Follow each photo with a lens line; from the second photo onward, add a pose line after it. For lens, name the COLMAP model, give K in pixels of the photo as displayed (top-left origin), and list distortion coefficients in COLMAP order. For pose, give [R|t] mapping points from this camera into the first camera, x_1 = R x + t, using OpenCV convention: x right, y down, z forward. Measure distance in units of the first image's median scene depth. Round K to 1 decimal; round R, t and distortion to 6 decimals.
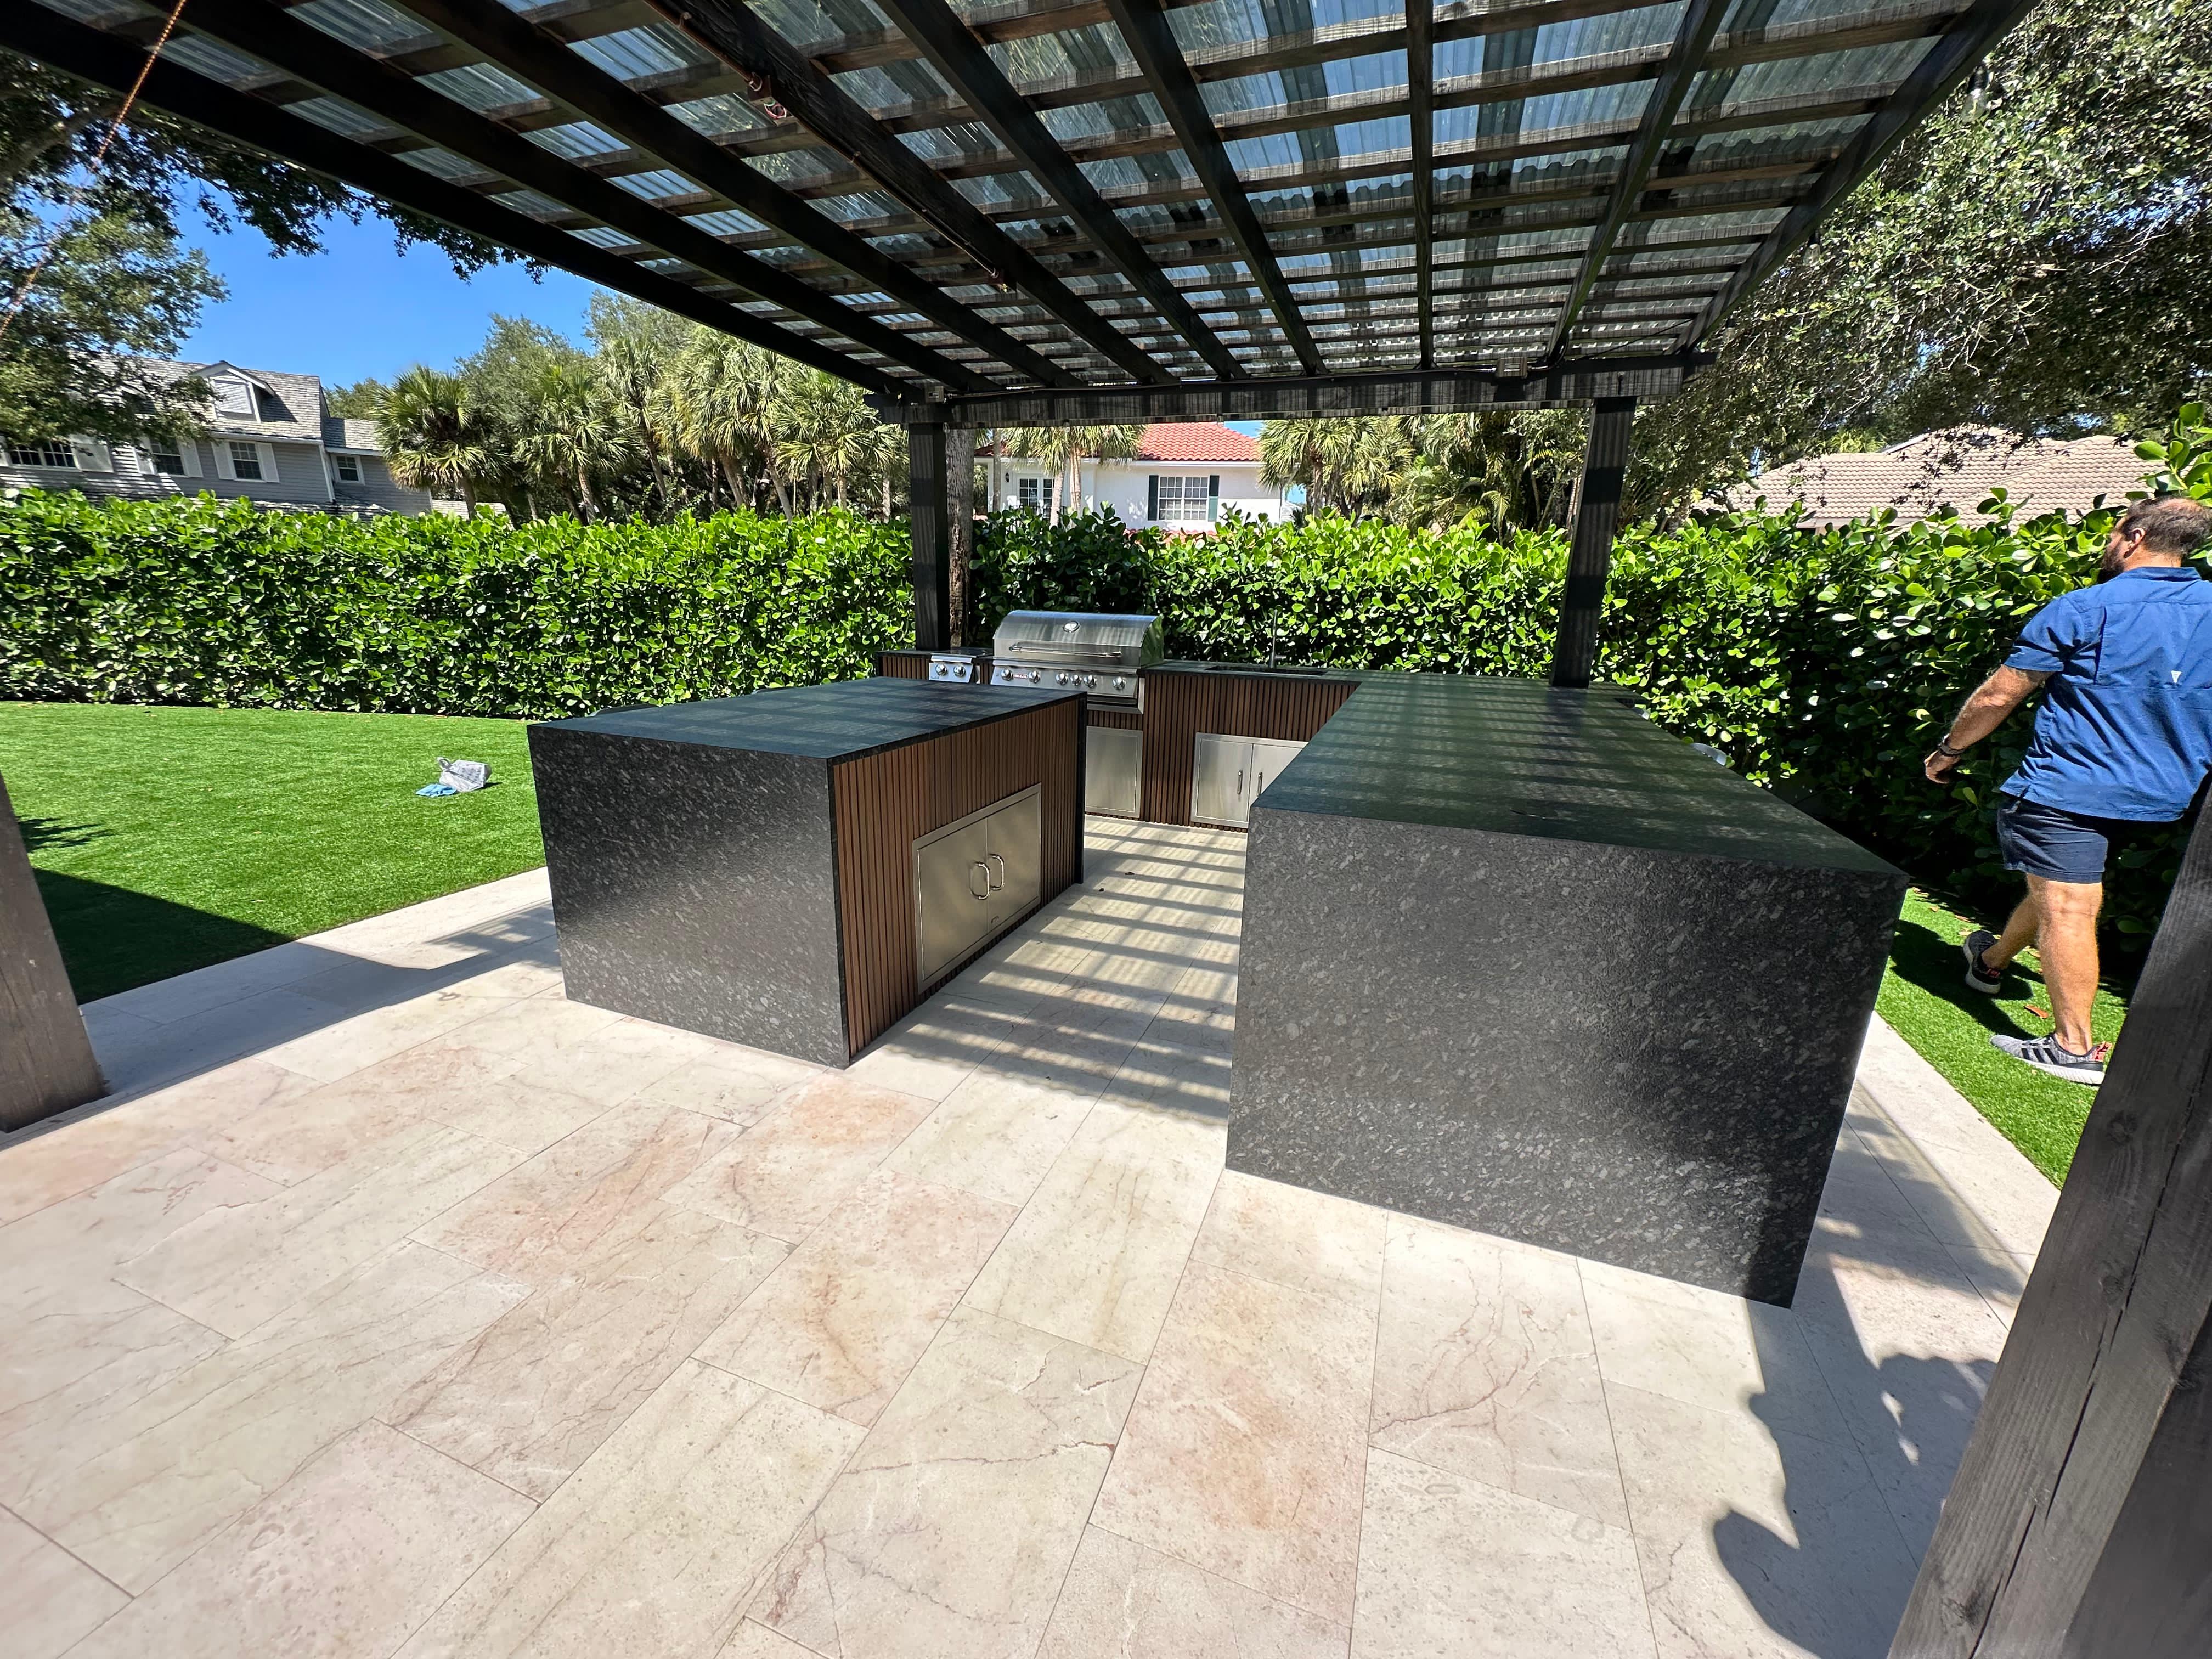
lens RADIAL K [[876.3, 0, 1106.0], [0, 876.3, 829.5], [0, 0, 1]] dist [-0.002839, 0.000680]
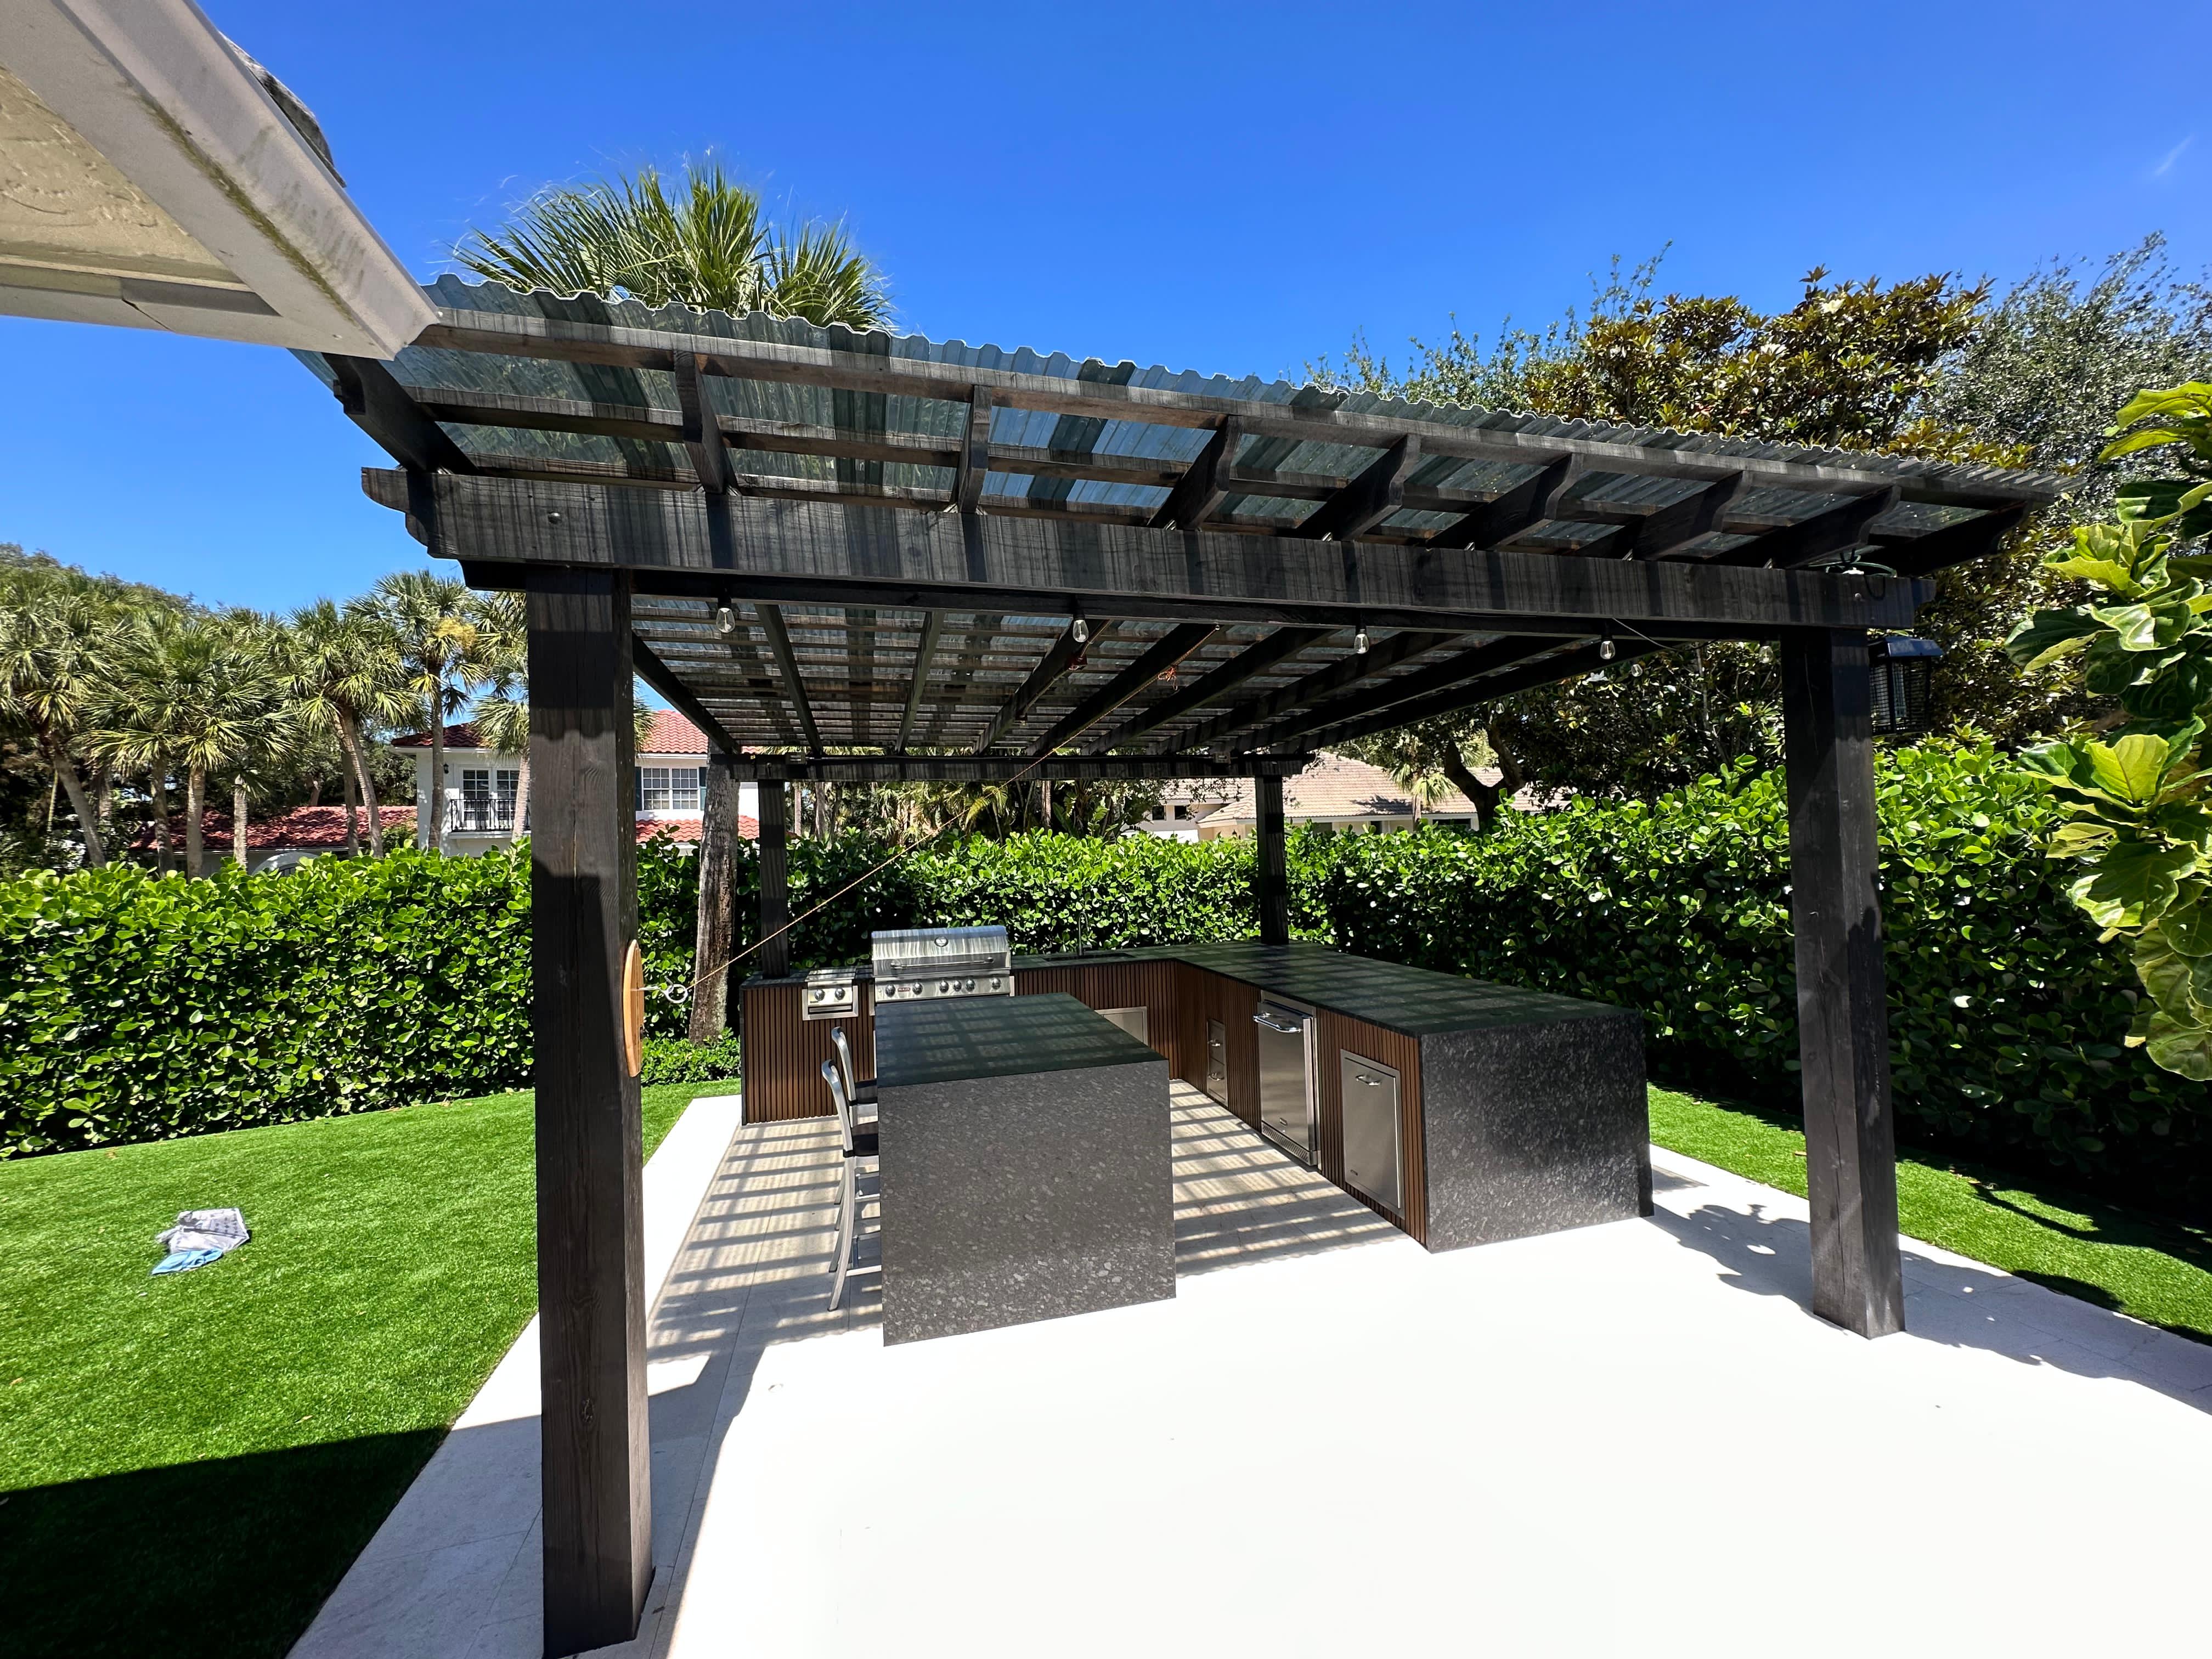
lens RADIAL K [[876.3, 0, 1106.0], [0, 876.3, 829.5], [0, 0, 1]] dist [-0.002839, 0.000680]
pose [[0.811237, -0.038876, 0.583423, -0.460355], [0.209307, 0.950977, -0.227669, -0.049347], [-0.545971, 0.306808, 0.779605, -0.080908]]
